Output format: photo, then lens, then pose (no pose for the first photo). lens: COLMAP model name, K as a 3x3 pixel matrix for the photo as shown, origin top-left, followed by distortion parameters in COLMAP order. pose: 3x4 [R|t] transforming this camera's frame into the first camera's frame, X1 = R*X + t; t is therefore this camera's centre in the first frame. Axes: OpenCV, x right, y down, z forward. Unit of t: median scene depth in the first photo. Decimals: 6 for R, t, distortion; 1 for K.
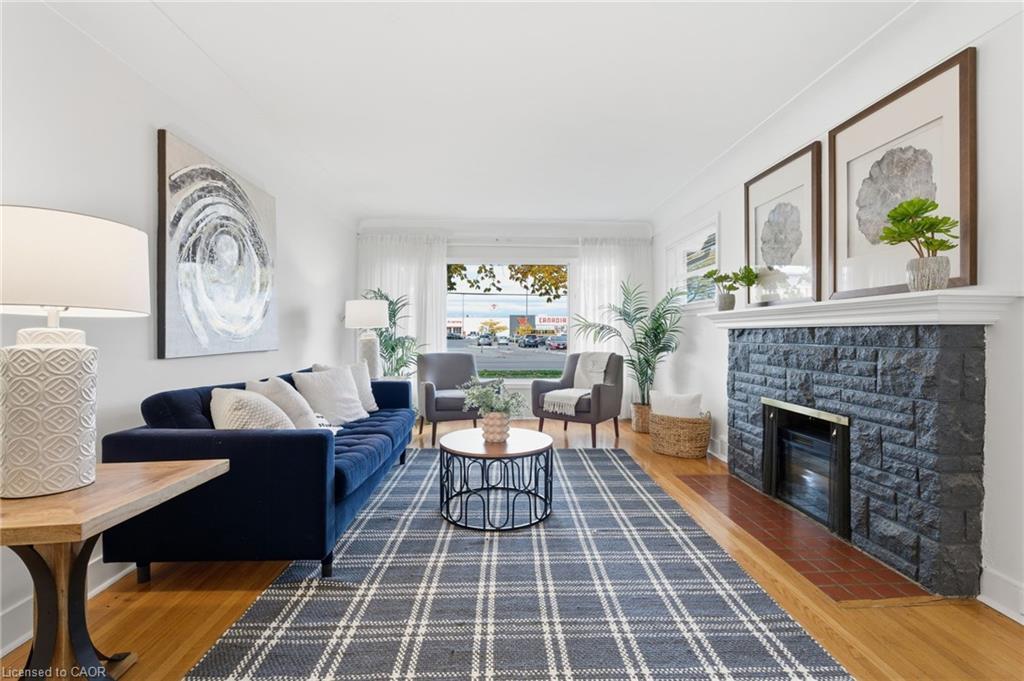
lens RADIAL K [[450.0, 0, 516.3], [0, 450.0, 336.6], [0, 0, 1]] dist [-0.016282, 0.006209]
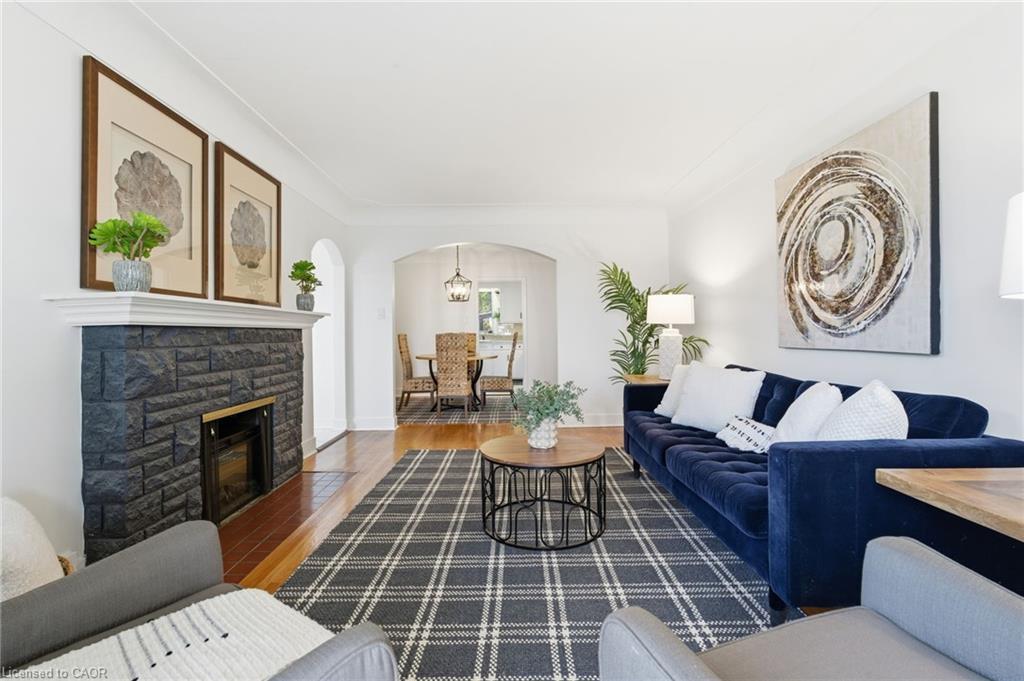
lens RADIAL K [[451.9, 0, 510.9], [0, 451.9, 333.3], [0, 0, 1]] dist [-0.009961, 0.000414]
pose [[-0.999422, 0.009797, 0.032557, -0.015155], [0.009942, 0.999941, 0.004300, -0.006746], [-0.032513, 0.004622, -0.999461, 2.114301]]
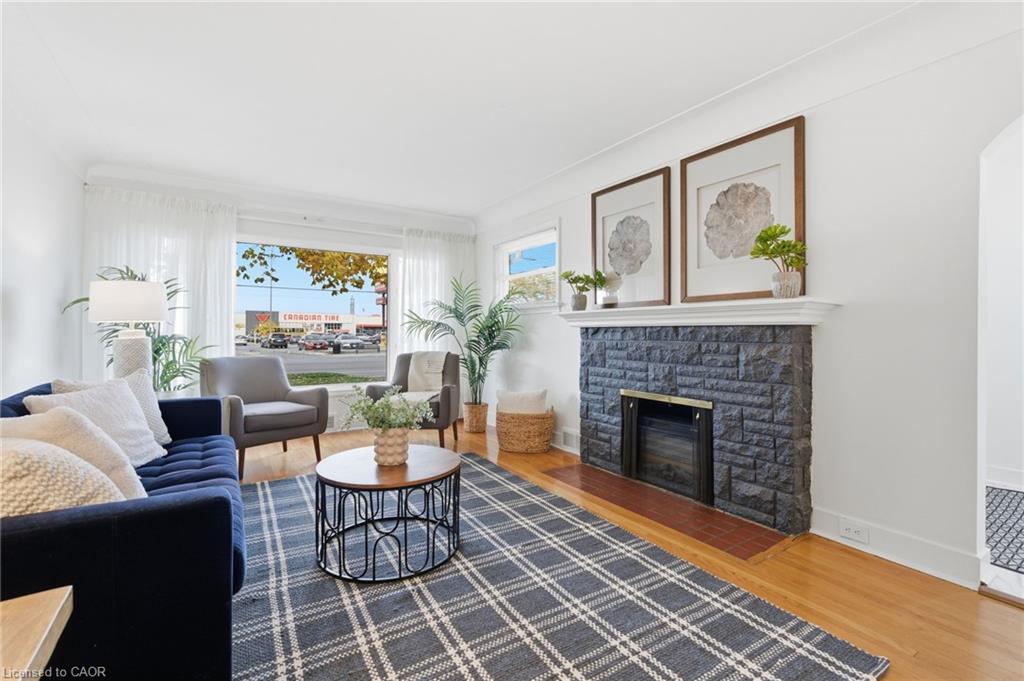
lens RADIAL K [[451.9, 0, 510.9], [0, 451.9, 333.3], [0, 0, 1]] dist [-0.009961, 0.000414]
pose [[0.864616, 0.000417, 0.502434, -0.294146], [0.001860, 0.999990, -0.004029, 0.001070], [-0.502430, 0.004418, 0.864606, 0.208120]]
